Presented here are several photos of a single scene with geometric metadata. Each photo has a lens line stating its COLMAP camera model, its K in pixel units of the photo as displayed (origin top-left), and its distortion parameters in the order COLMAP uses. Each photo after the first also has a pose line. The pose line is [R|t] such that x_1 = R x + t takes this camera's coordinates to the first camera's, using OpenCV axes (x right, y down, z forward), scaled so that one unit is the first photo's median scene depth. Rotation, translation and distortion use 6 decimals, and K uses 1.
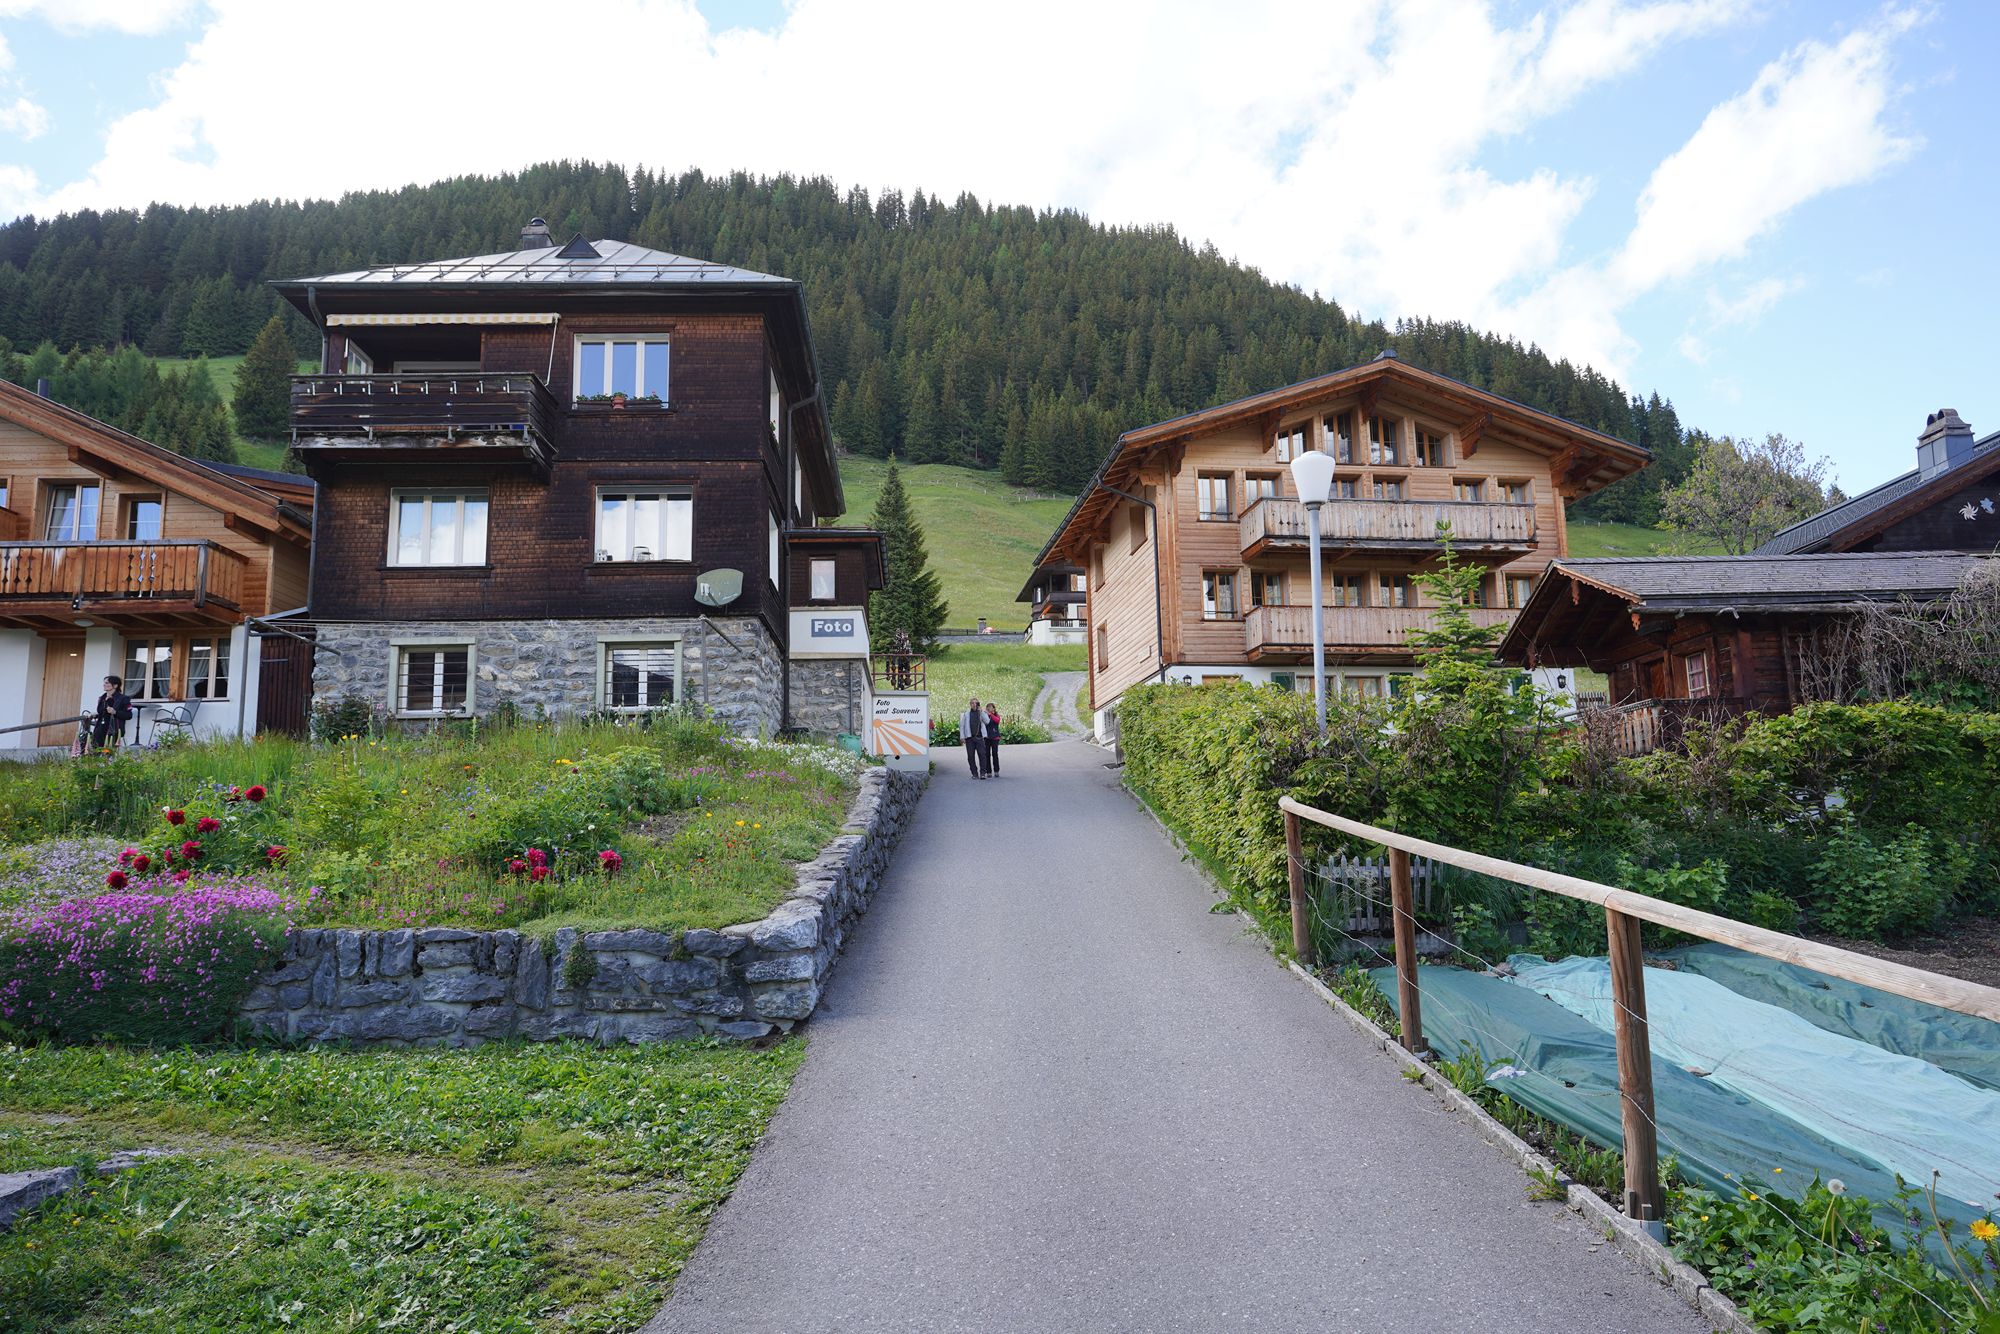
lens RADIAL K [[1372.5, 0, 1000.0], [0, 1372.5, 667.0], [0, 0, 1]] dist [-0.010327, 0.004403]
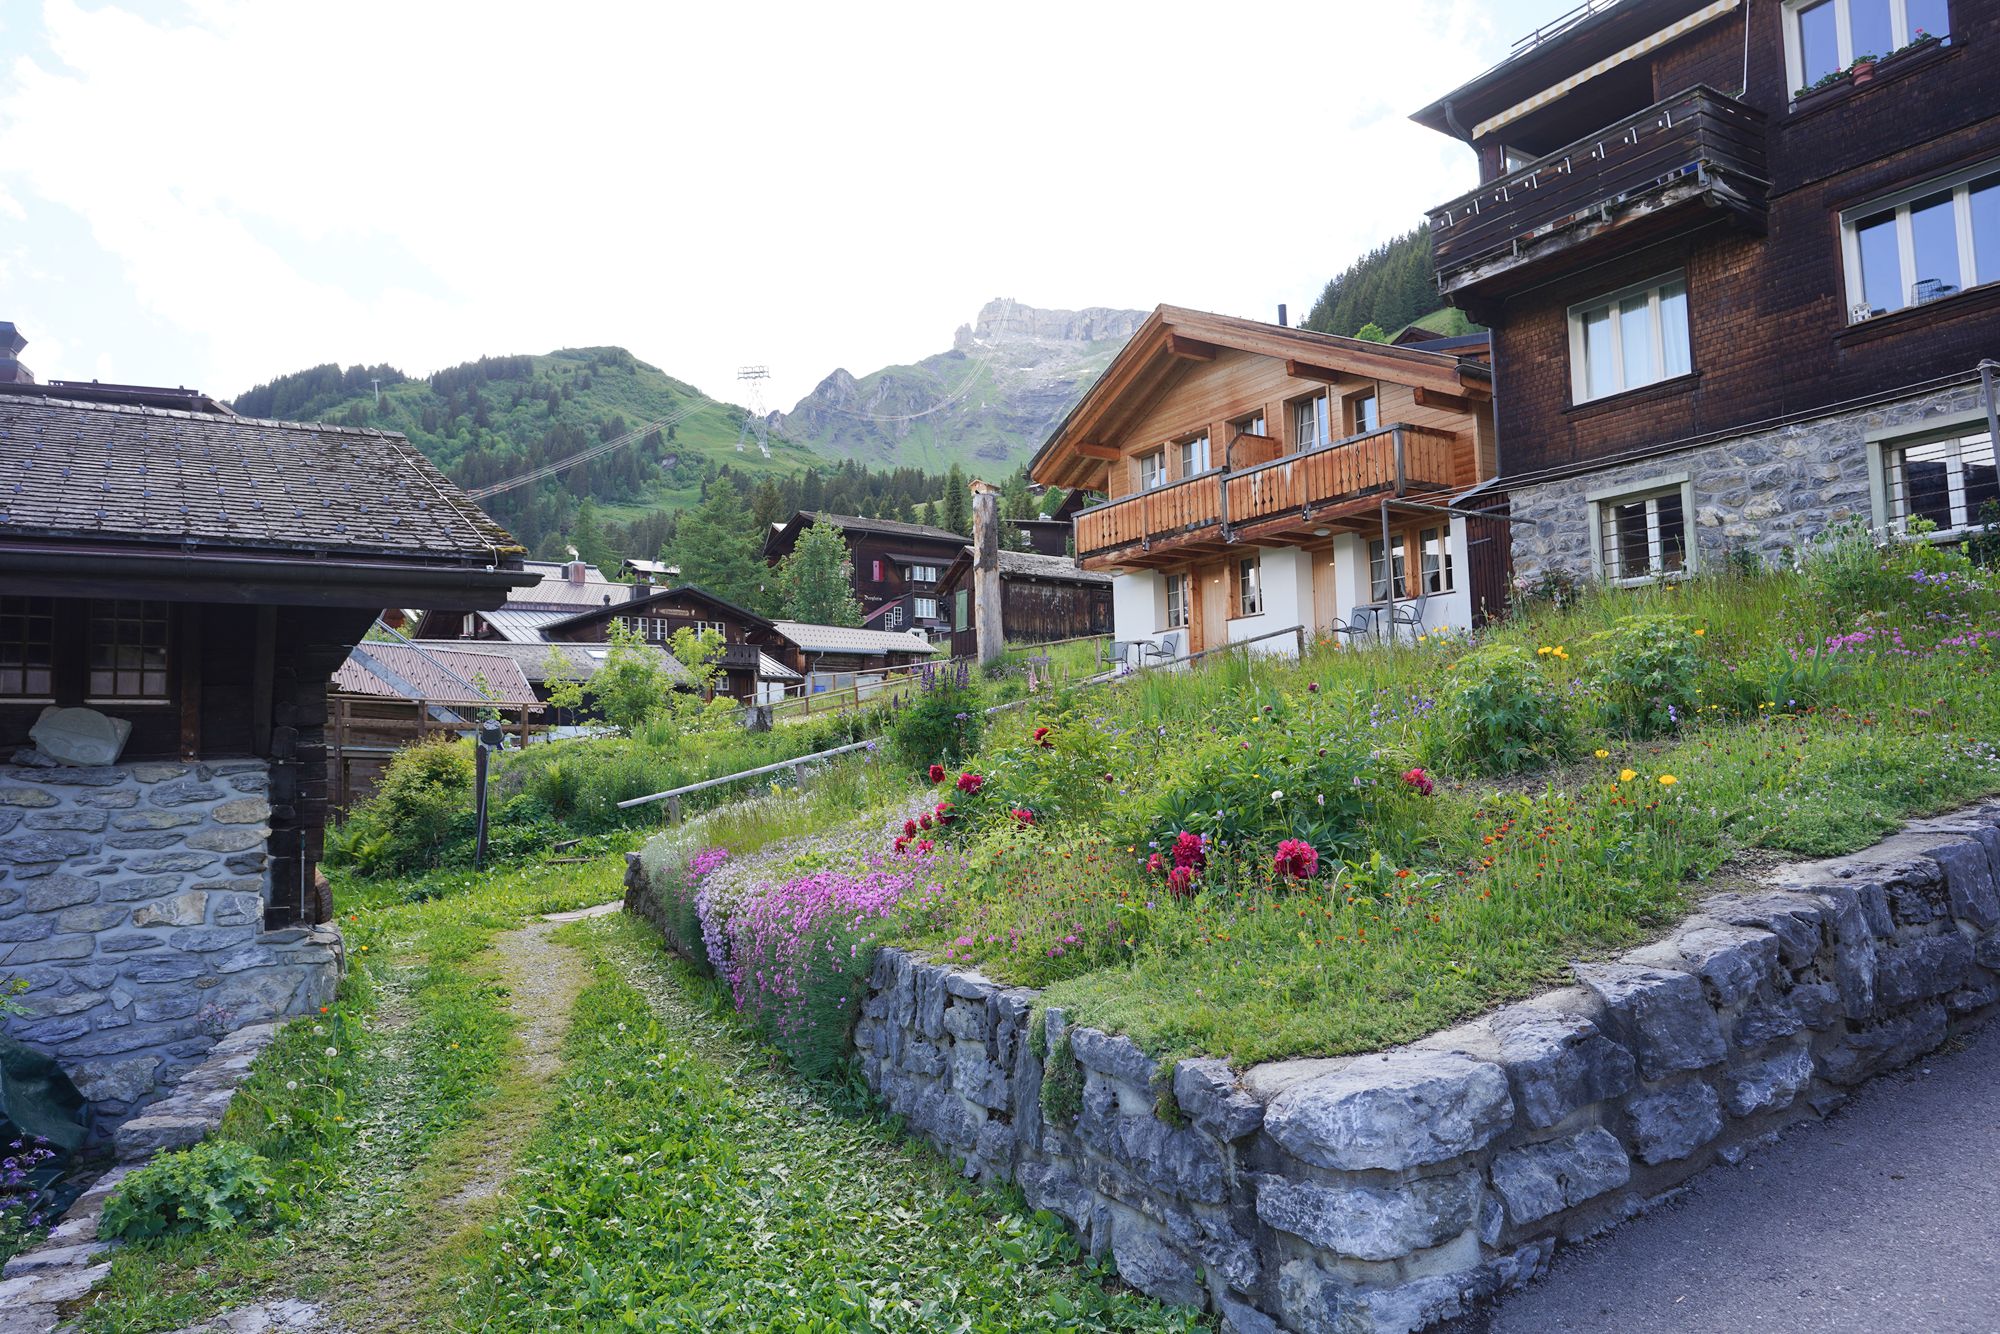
lens RADIAL K [[1316.8, 0, 997.0], [0, 1316.8, 666.1], [0, 0, 1]] dist [-0.024254, 0.028337]
pose [[0.482678, -0.063614, -0.873484, 0.052562], [0.146960, 0.989100, 0.009174, 0.021131], [0.863380, -0.132795, 0.486766, 0.311079]]
